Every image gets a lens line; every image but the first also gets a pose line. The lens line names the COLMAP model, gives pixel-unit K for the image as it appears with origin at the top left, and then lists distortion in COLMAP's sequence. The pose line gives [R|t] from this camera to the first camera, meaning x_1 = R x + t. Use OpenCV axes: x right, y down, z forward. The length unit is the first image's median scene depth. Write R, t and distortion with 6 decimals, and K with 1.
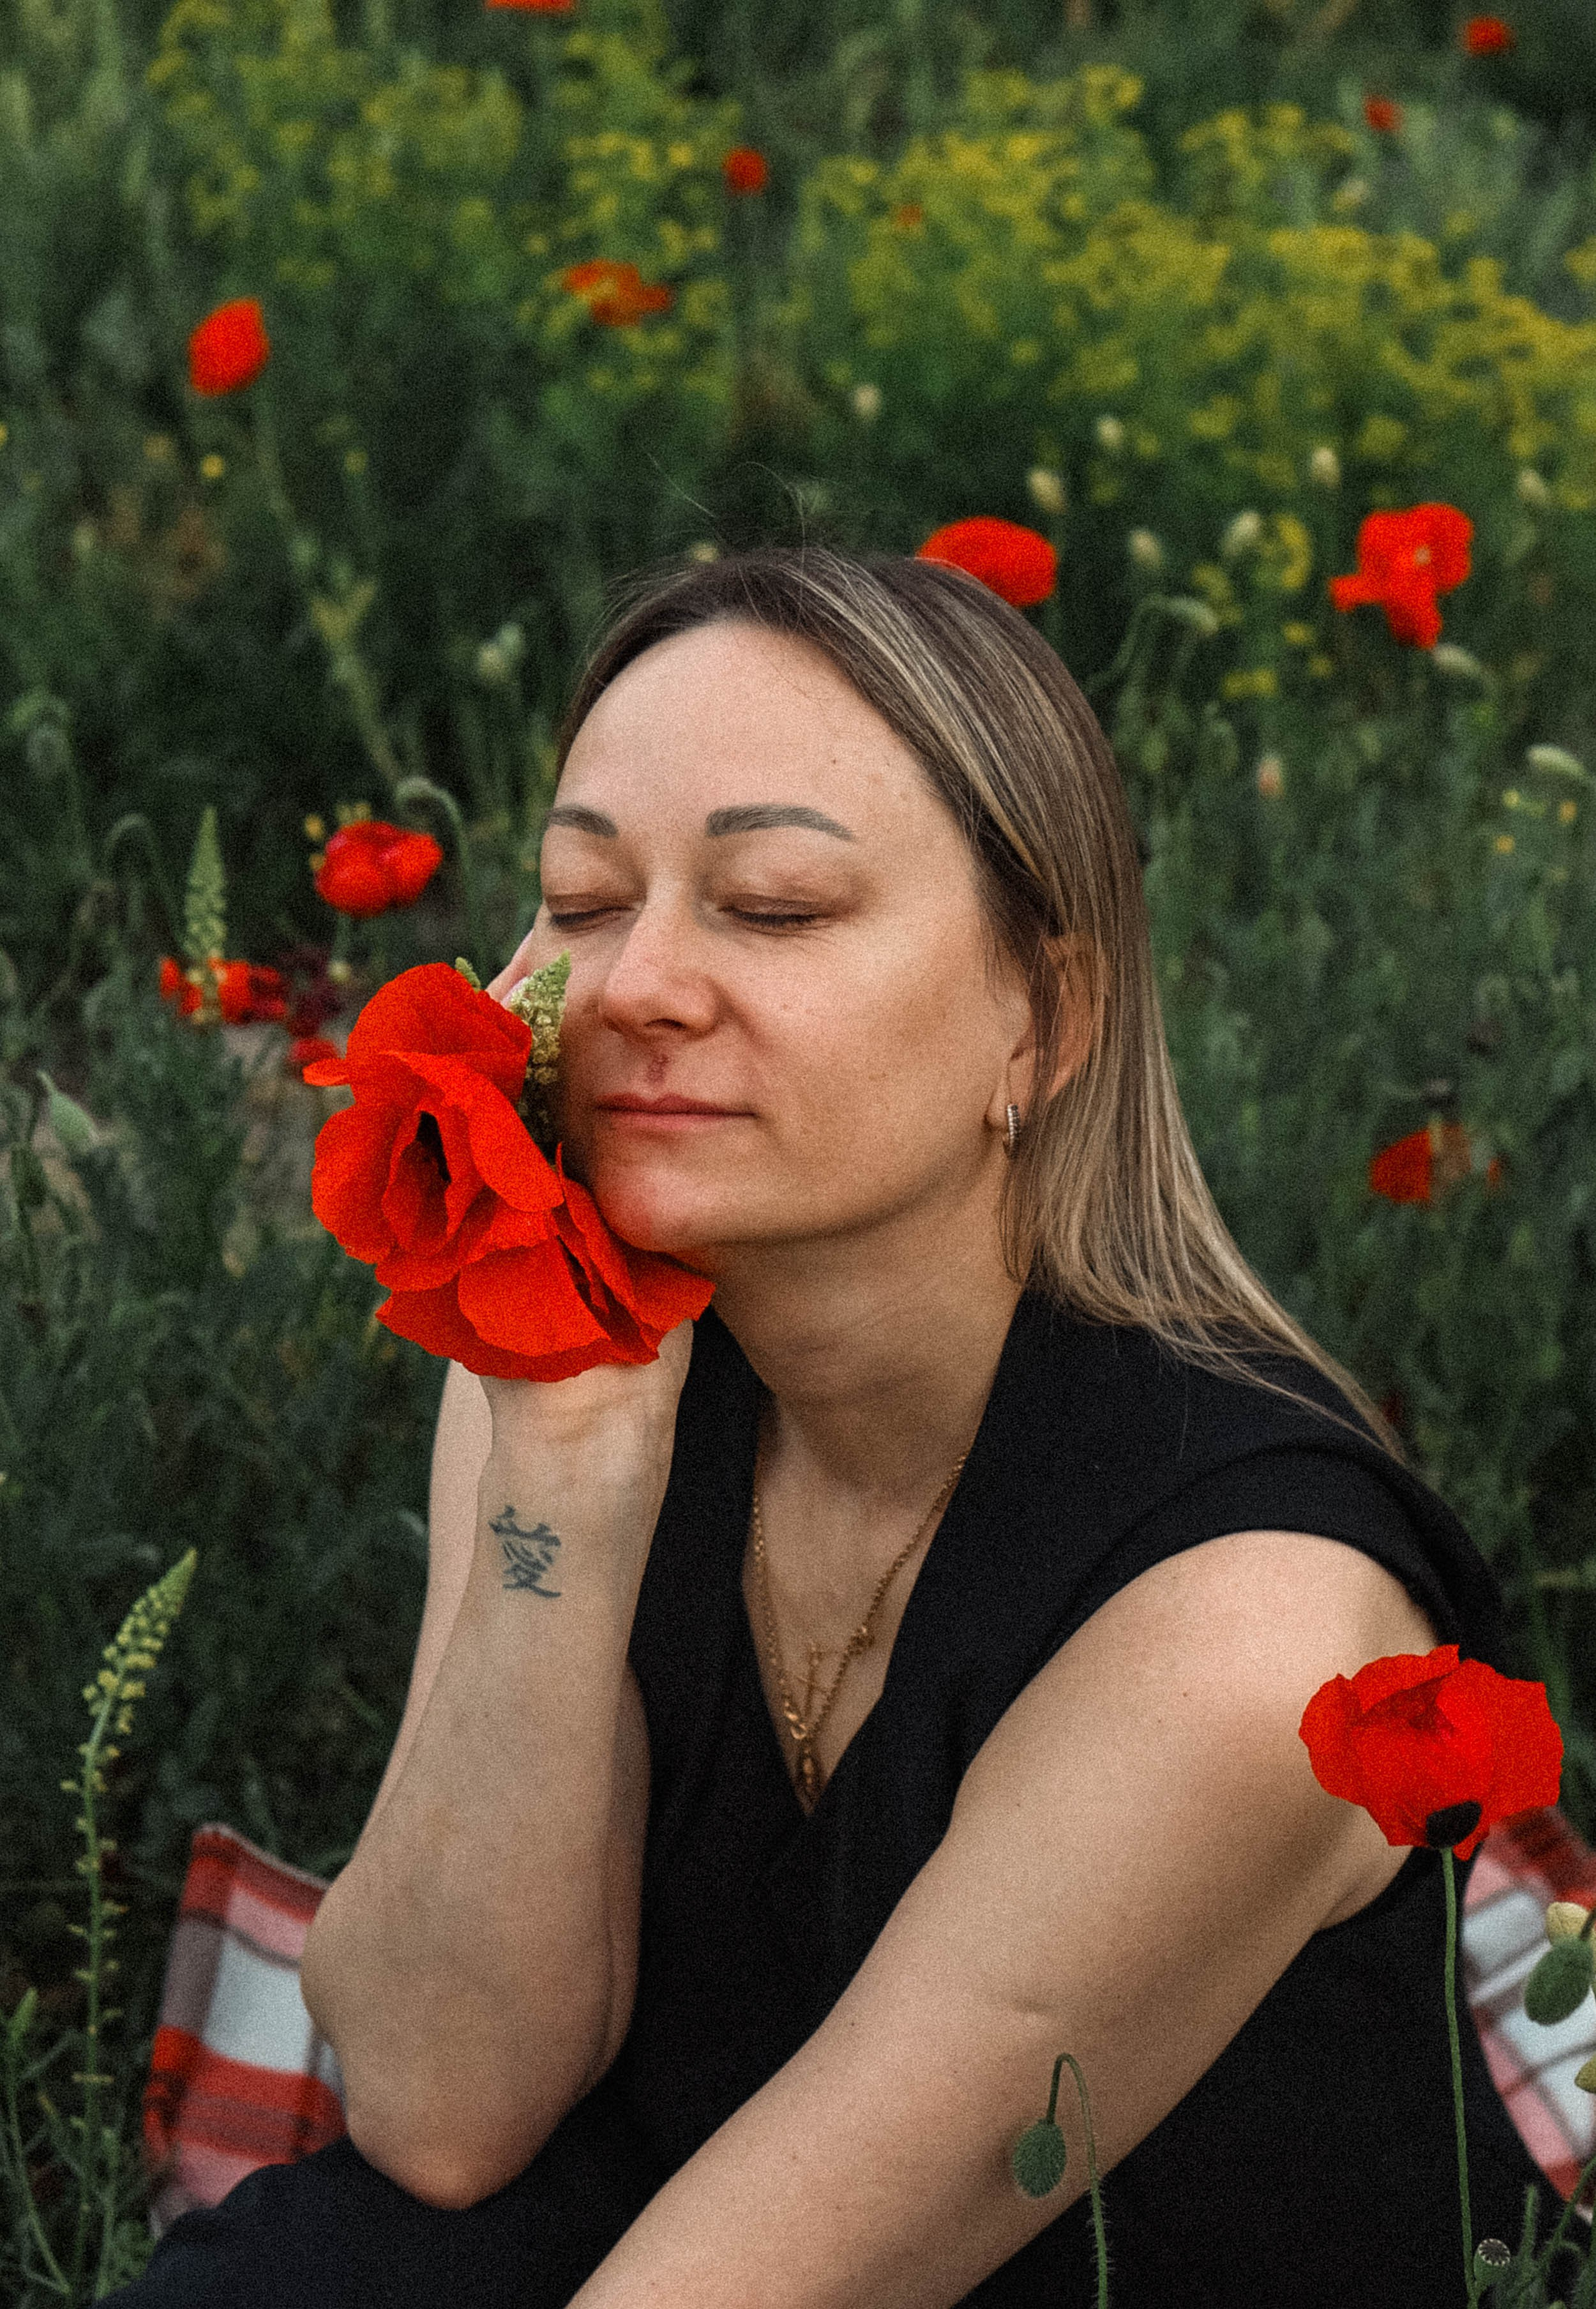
lens RADIAL K [[3227.9, 0, 884.7], [0, 3227.9, 1158.6], [0, 0, 1]] dist [-0.045037, 0.062885]
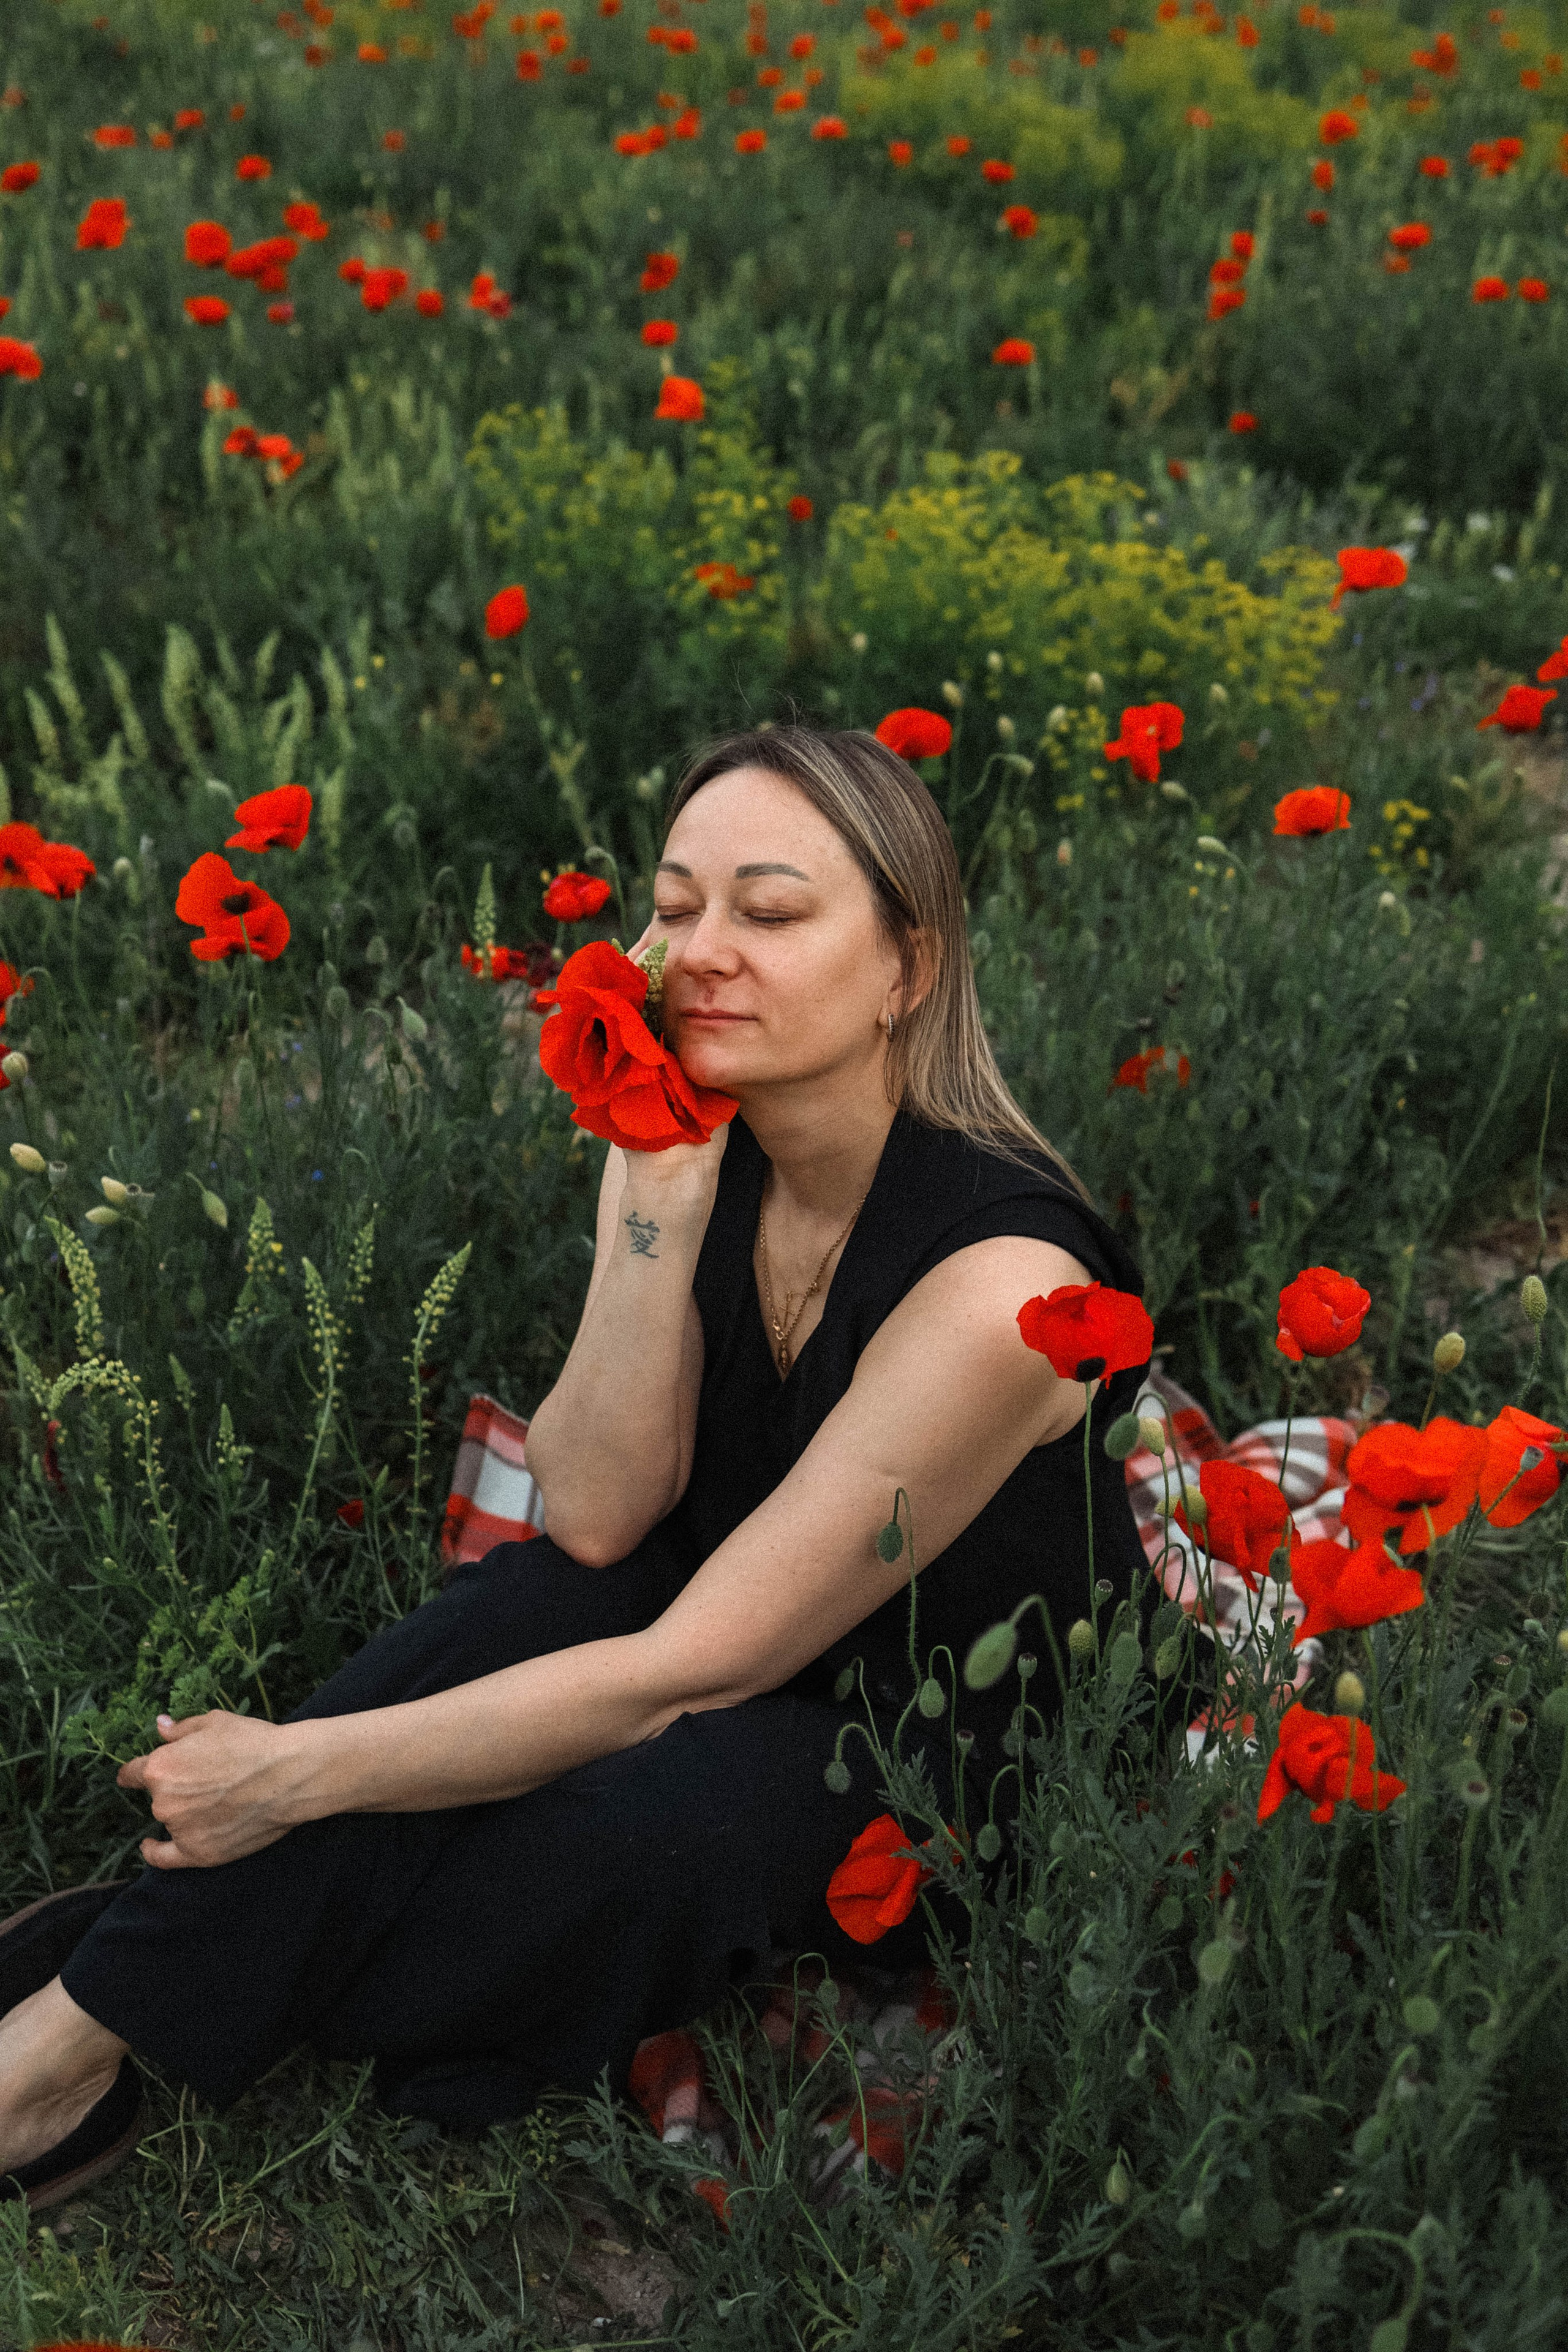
lens RADIAL K [[2213.2, 0, 784.0], [0, 2213.2, 1176.0], [0, 0, 1]] dist [-0.054222, 0.009473]
pose [[0.996348, 0.018942, -0.083257, 0.065095], [-0.017379, 0.999660, 0.019464, 0.040066], [0.083597, -0.017946, 0.996338, -0.243715]]
